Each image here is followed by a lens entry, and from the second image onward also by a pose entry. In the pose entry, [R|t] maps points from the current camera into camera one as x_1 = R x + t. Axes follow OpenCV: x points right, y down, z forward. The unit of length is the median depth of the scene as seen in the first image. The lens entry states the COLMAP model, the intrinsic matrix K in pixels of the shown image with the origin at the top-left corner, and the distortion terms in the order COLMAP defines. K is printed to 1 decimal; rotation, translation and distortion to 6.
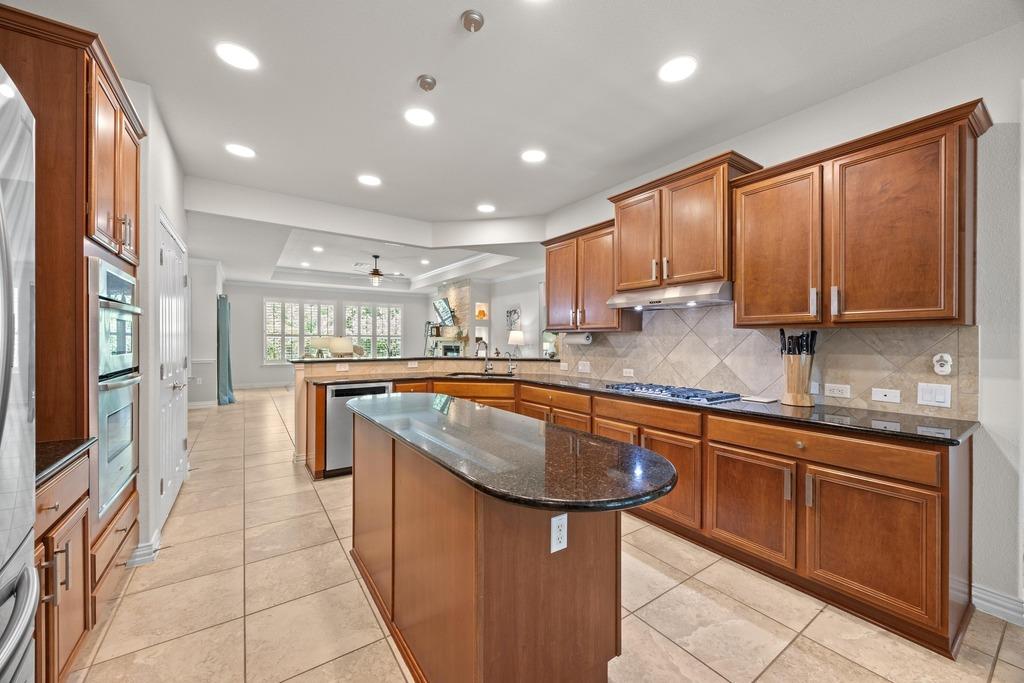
lens RADIAL K [[390.1, 0, 505.6], [0, 390.1, 337.1], [0, 0, 1]] dist [0.000491, -0.000053]
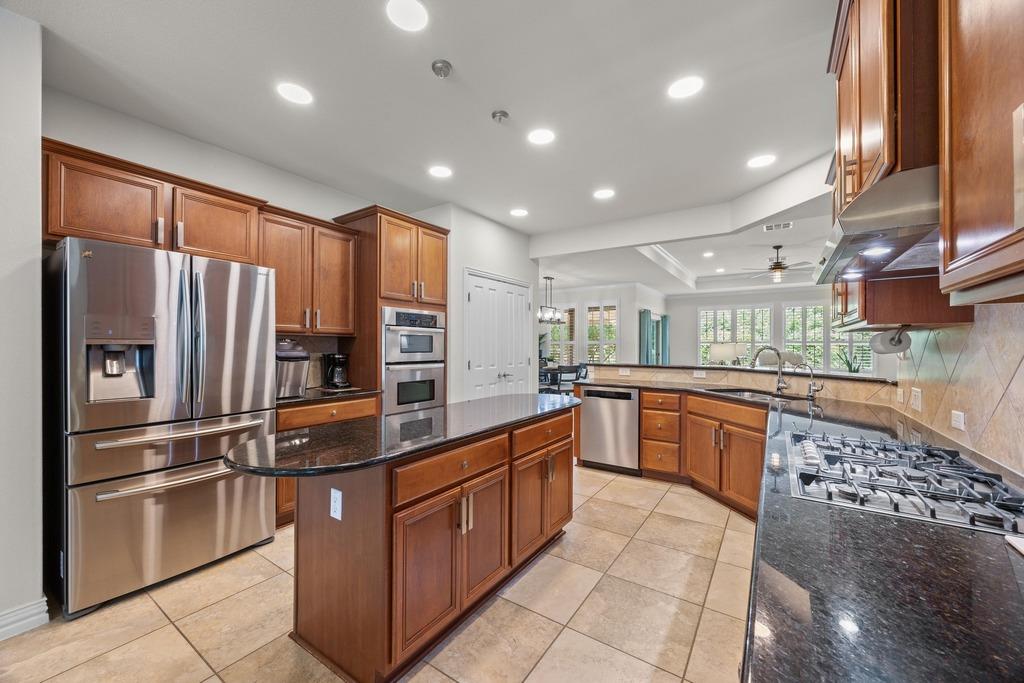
lens RADIAL K [[390.1, 0, 515.2], [0, 390.1, 344.5], [0, 0, 1]] dist [0.000491, -0.000053]
pose [[0.391331, -0.005949, -0.920231, 0.511781], [0.005954, 0.999975, -0.003932, 0.006034], [0.920231, -0.003940, 0.391357, 0.362740]]
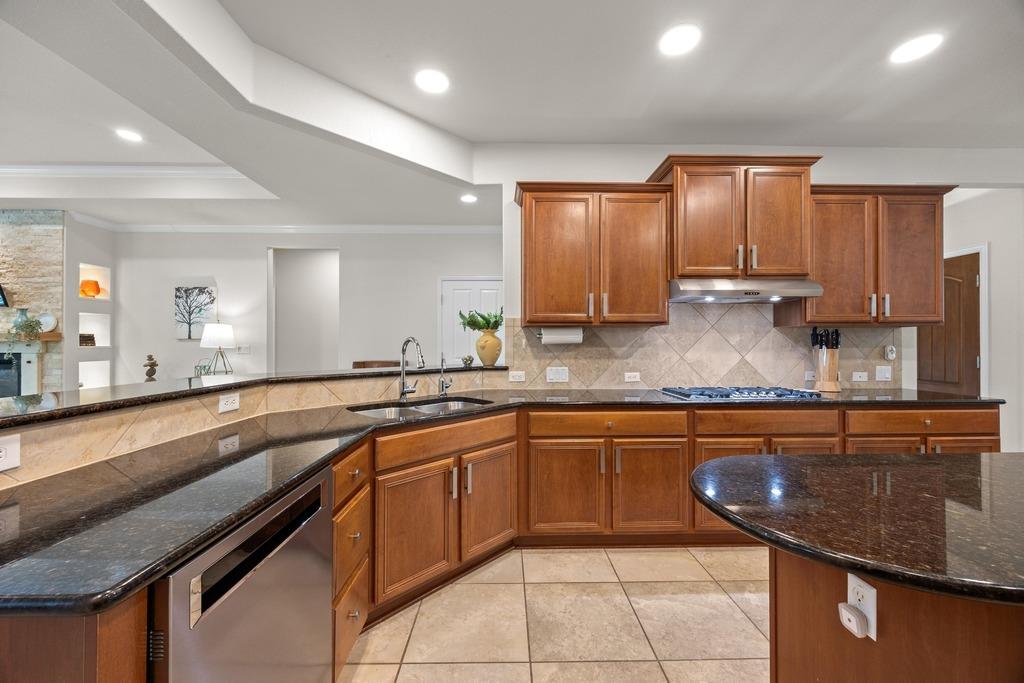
lens RADIAL K [[390.1, 0, 508.5], [0, 390.1, 346.2], [0, 0, 1]] dist [0.000491, -0.000053]
pose [[0.548605, -0.013719, 0.835969, -0.507951], [-0.003502, 0.999819, 0.018706, 0.011317], [-0.836074, -0.013189, 0.548458, 0.750032]]
